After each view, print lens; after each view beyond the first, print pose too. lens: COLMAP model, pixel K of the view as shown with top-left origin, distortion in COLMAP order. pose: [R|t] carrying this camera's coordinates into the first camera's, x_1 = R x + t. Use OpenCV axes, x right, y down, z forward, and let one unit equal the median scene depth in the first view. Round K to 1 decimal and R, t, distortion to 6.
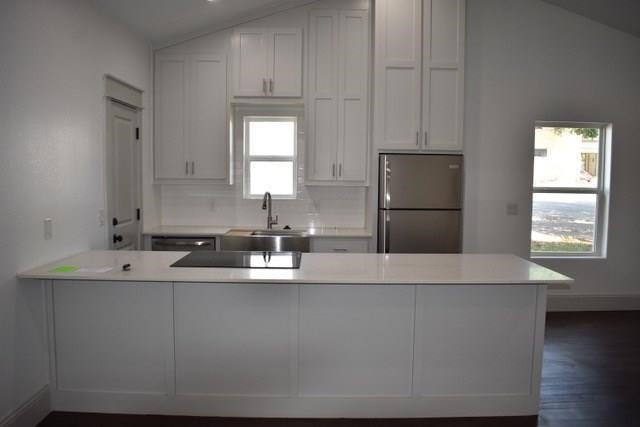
lens RADIAL K [[510.0, 0, 320.0], [0, 510.0, 213.5], [0, 0, 1]] dist [-0.093699, 0.011827]
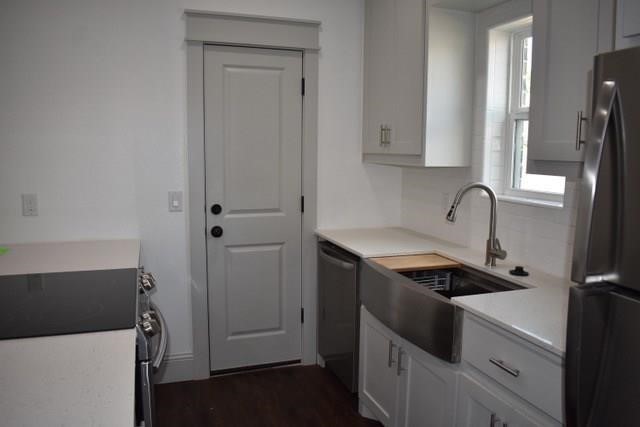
lens RADIAL K [[510.0, 0, 320.0], [0, 510.0, 213.5], [0, 0, 1]] dist [-0.093699, 0.011827]
pose [[0.324243, 0.111869, -0.939336, 0.290491], [-0.080518, 0.992643, 0.090425, -0.048118], [0.942541, 0.046314, 0.330865, 0.740524]]
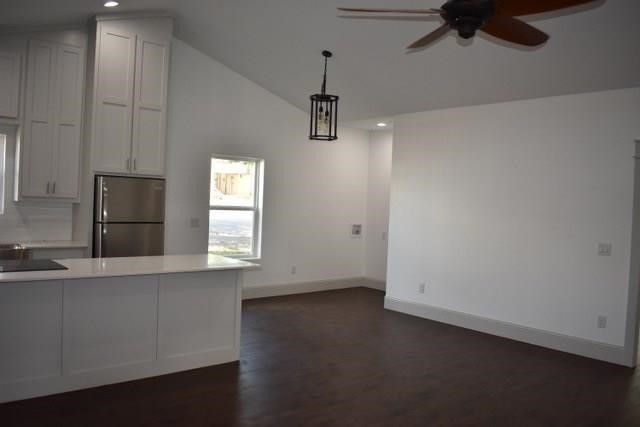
lens RADIAL K [[510.0, 0, 320.0], [0, 510.0, 213.5], [0, 0, 1]] dist [-0.093699, 0.011827]
pose [[0.765752, 0.006224, 0.643105, -0.213636], [0.015833, 0.999468, -0.028525, 0.010358], [-0.642941, 0.032025, 0.765246, -0.192724]]
